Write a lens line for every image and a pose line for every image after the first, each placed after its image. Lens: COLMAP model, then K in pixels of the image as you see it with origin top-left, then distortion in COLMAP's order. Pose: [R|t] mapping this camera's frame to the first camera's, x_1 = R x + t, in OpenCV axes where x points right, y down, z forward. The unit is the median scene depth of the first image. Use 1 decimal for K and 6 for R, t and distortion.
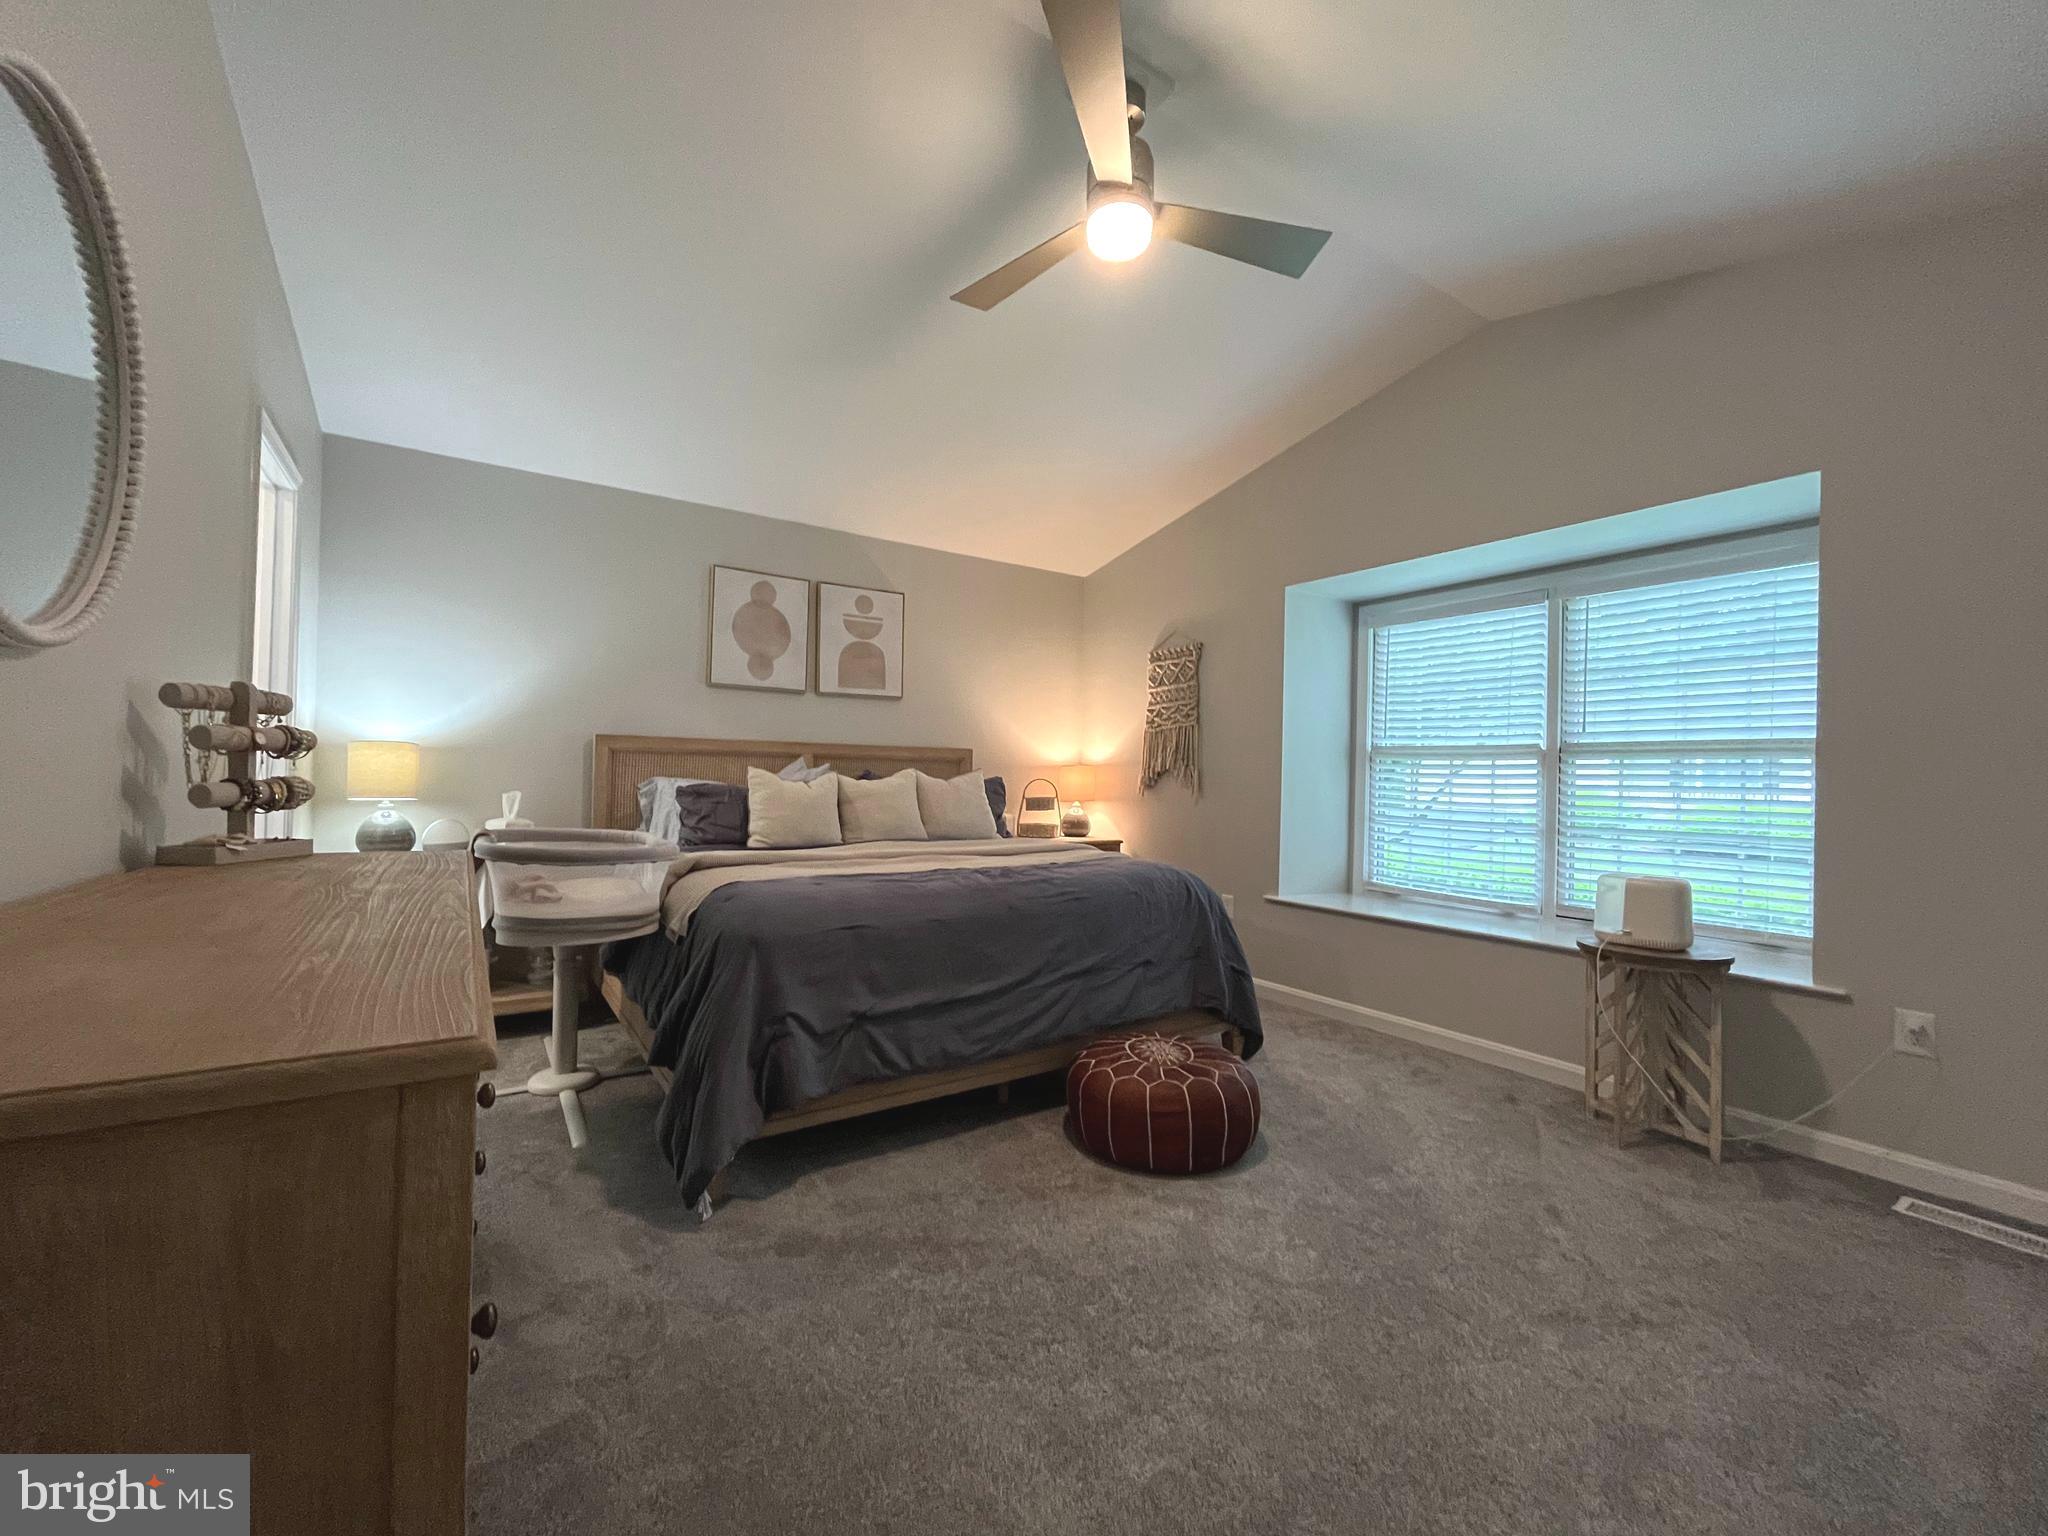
lens RADIAL K [[826.1, 0, 1010.8], [0, 826.1, 770.7], [0, 0, 1]] dist [-0.002863, -0.000302]
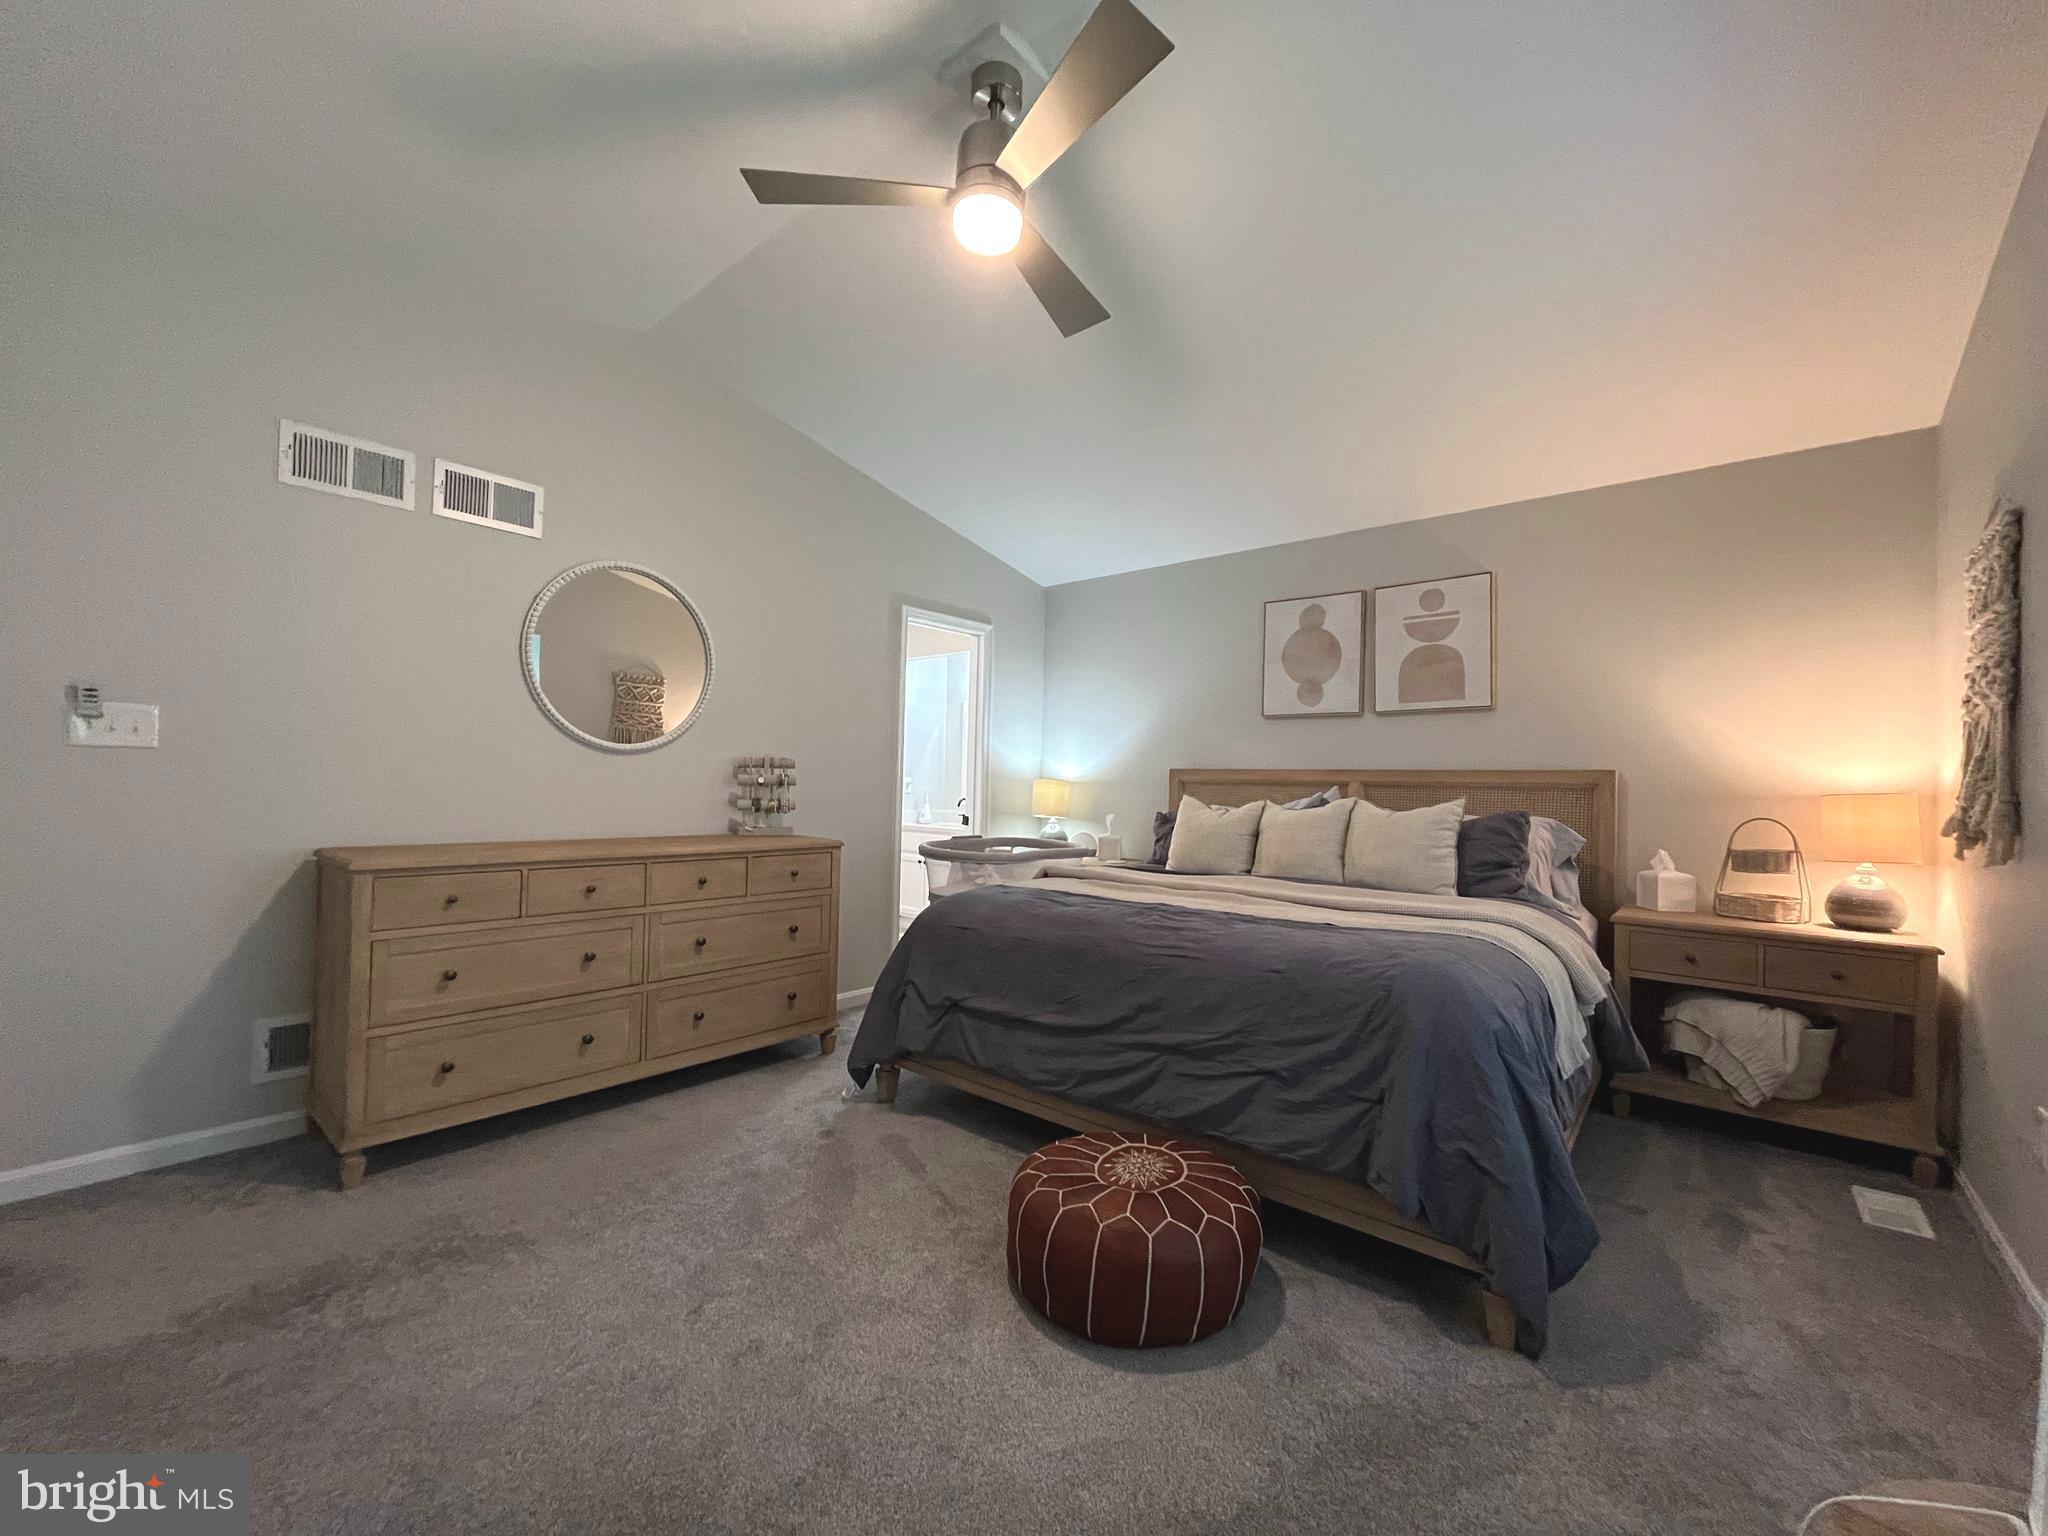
lens RADIAL K [[826.1, 0, 1022.1], [0, 826.1, 769.0], [0, 0, 1]] dist [-0.002863, -0.000302]
pose [[0.263909, -0.033936, -0.963950, 0.529847], [-0.010023, 0.999230, -0.037923, 0.003241], [0.964496, 0.019670, 0.263366, 0.411564]]
